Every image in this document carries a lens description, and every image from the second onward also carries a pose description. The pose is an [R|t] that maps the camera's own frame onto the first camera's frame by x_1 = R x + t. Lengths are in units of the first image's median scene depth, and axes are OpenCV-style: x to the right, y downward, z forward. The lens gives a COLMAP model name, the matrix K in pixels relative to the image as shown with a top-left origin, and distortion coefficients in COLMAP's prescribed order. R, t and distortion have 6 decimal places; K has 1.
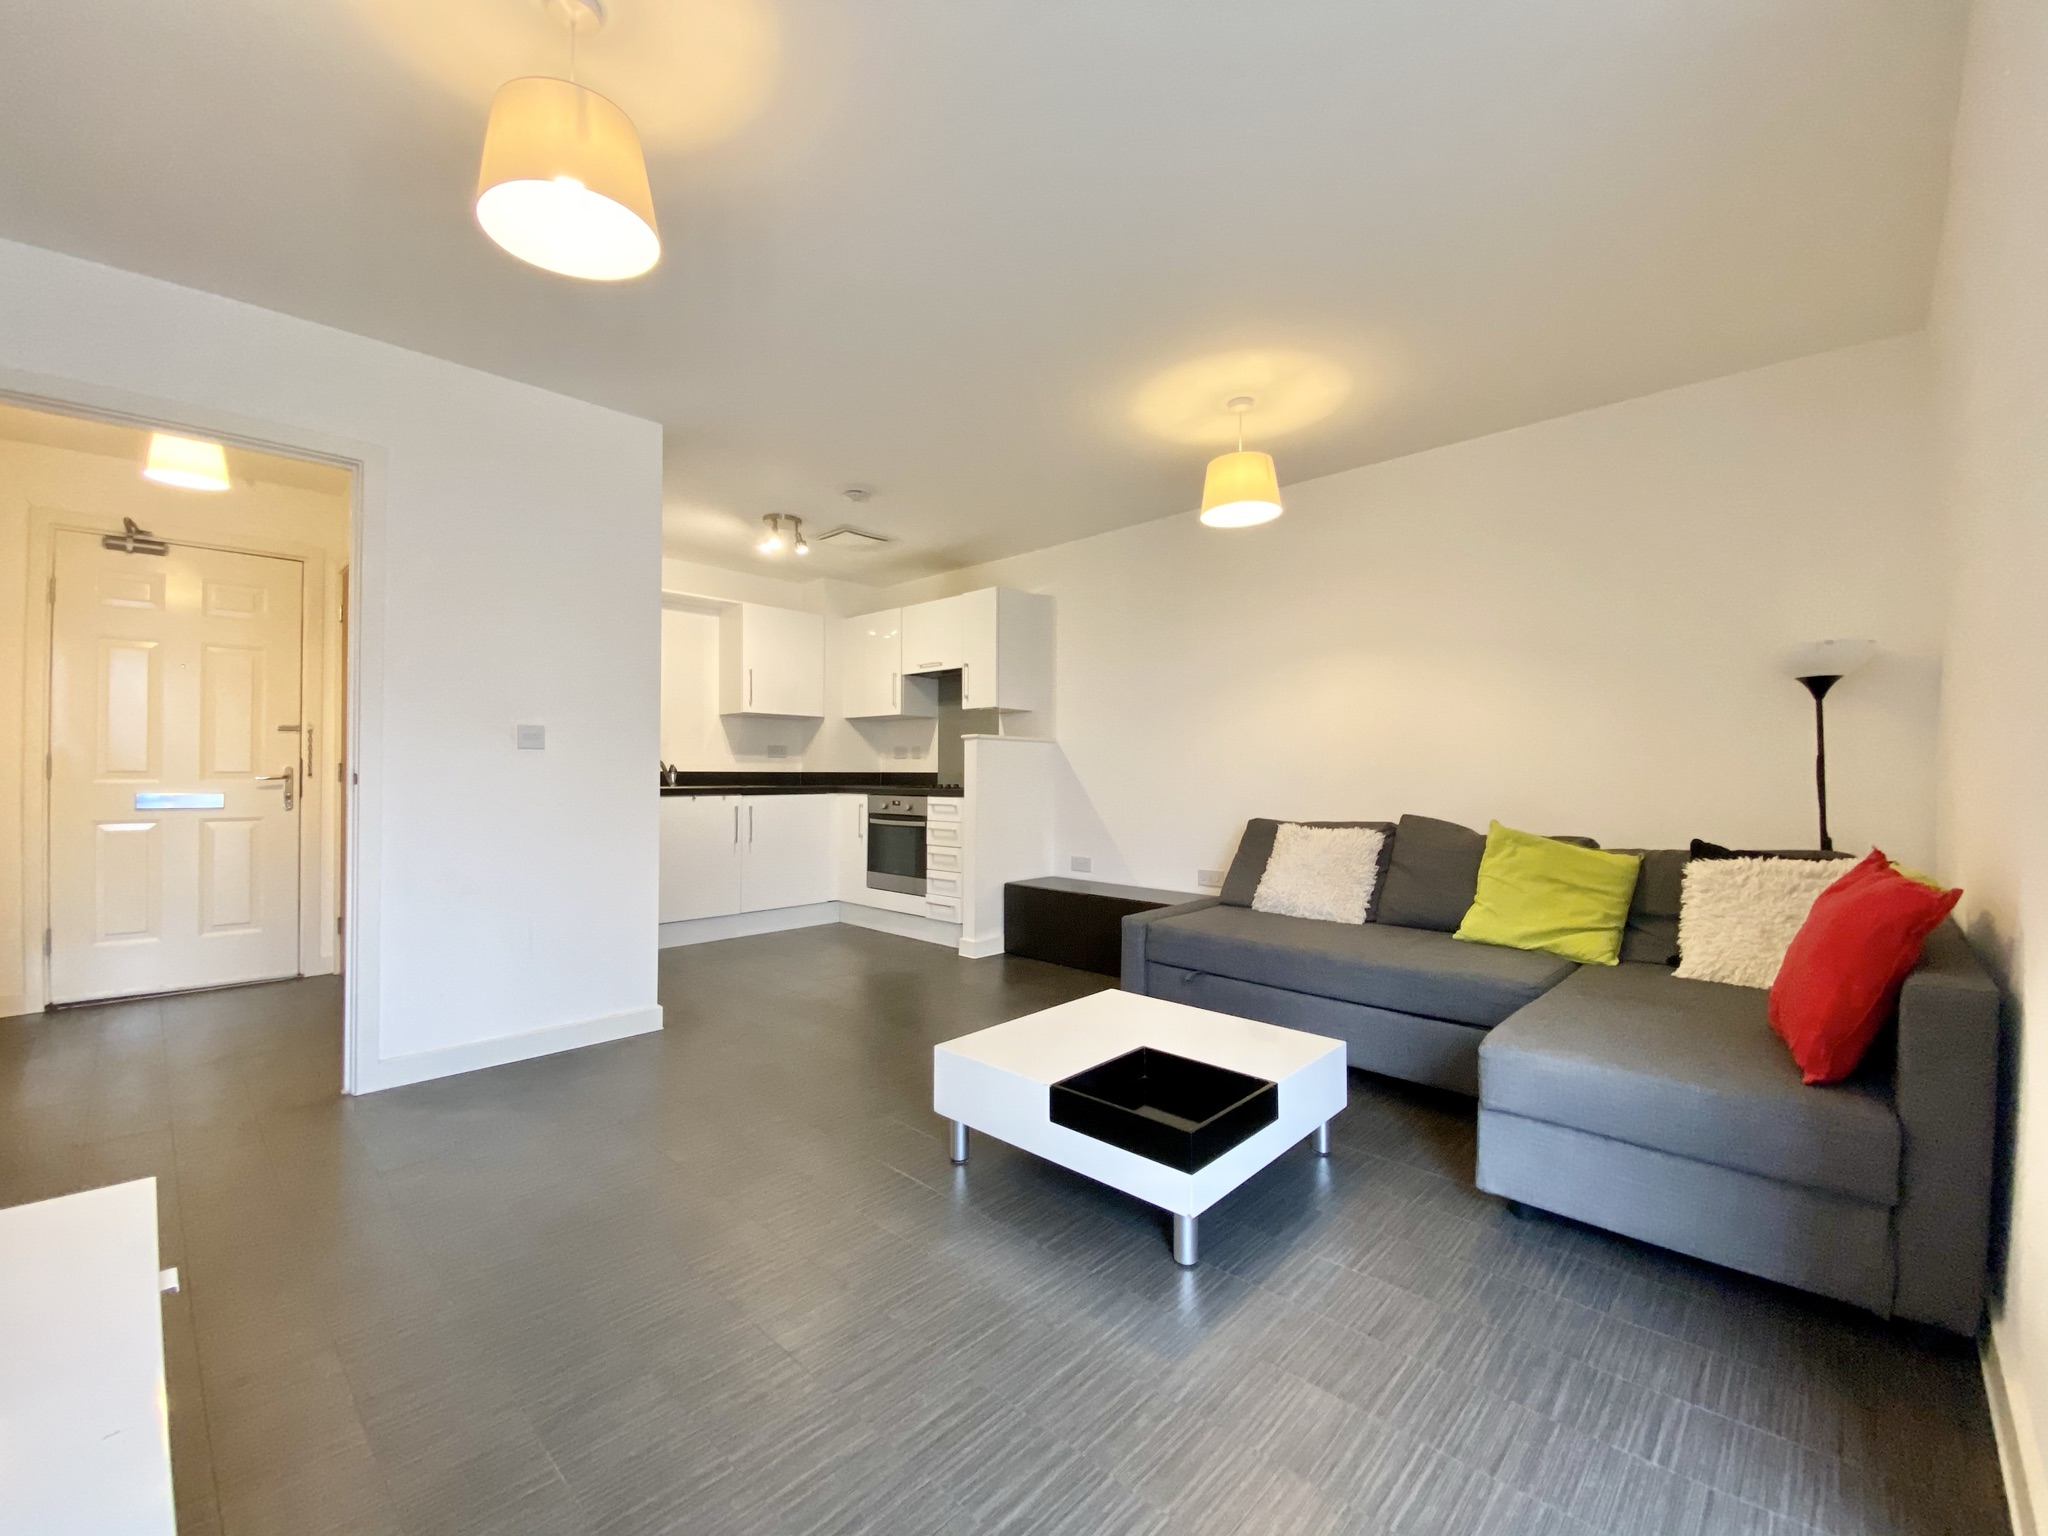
lens RADIAL K [[831.6, 0, 1037.2], [0, 831.6, 769.8], [0, 0, 1]] dist [-0.001085, -0.000293]
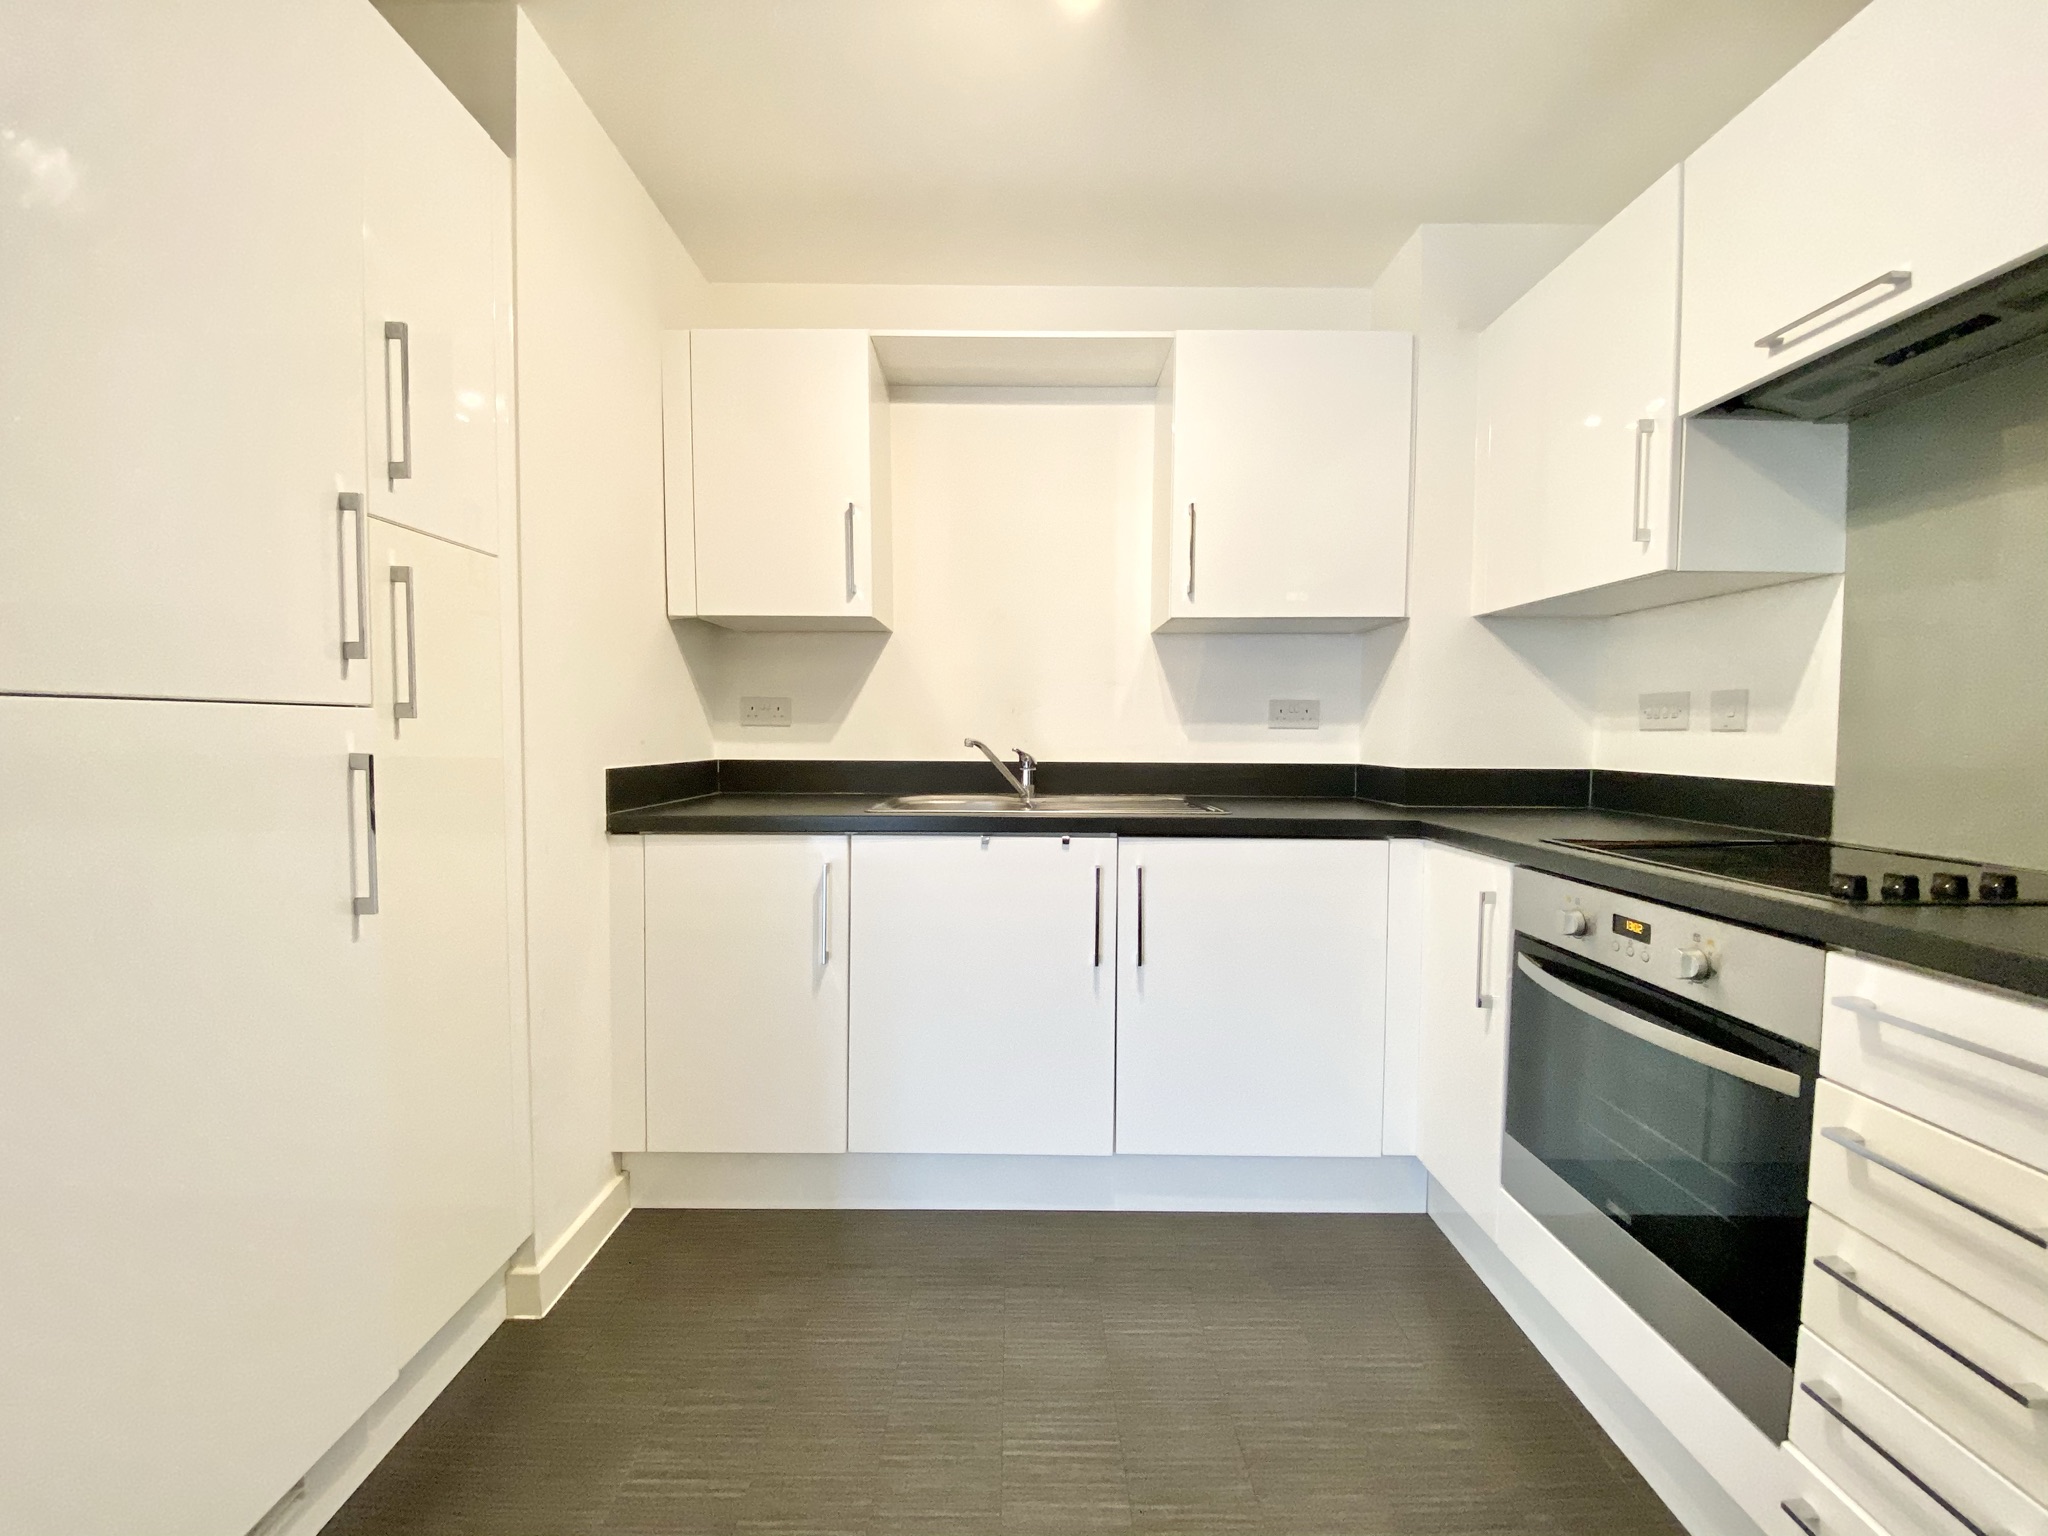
lens RADIAL K [[831.6, 0, 1037.2], [0, 831.6, 769.8], [0, 0, 1]] dist [-0.001085, -0.000293]
pose [[0.687054, 0.034420, -0.725790, -0.111149], [0.000714, 0.998845, 0.048046, -0.015882], [0.726606, -0.033529, 0.686236, 0.689048]]
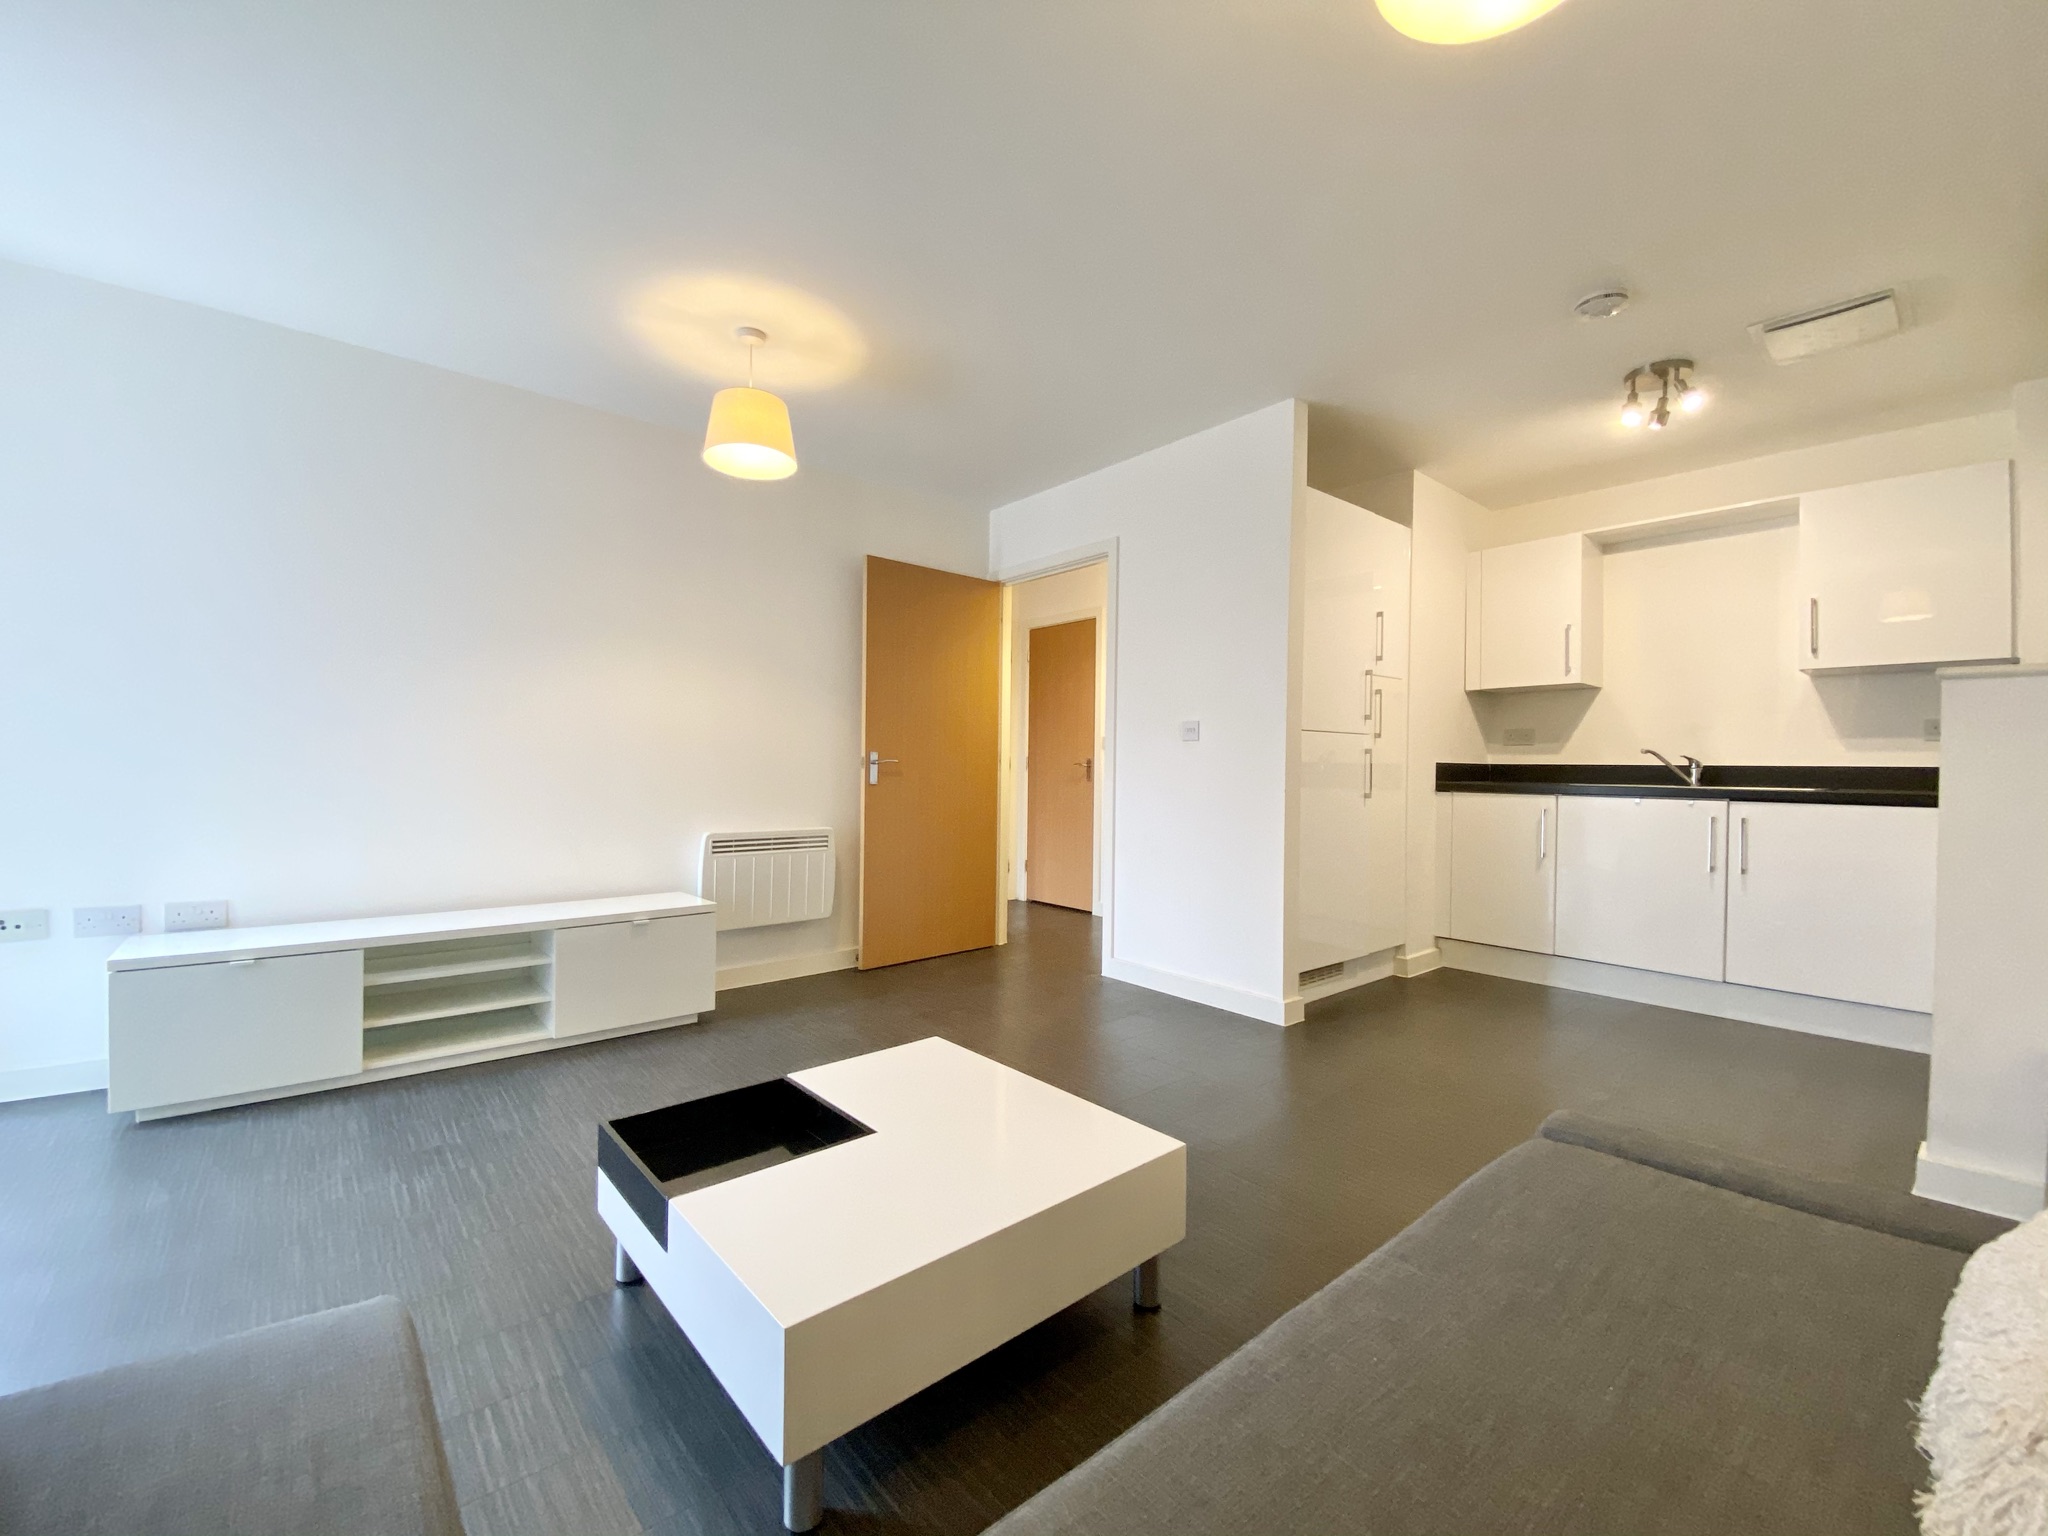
lens RADIAL K [[831.6, 0, 1037.2], [0, 831.6, 769.8], [0, 0, 1]] dist [-0.001085, -0.000293]
pose [[-0.122153, -0.006042, -0.992493, 0.338584], [-0.008330, 0.999952, -0.005062, 0.013840], [0.992476, 0.007649, -0.122198, 0.518860]]
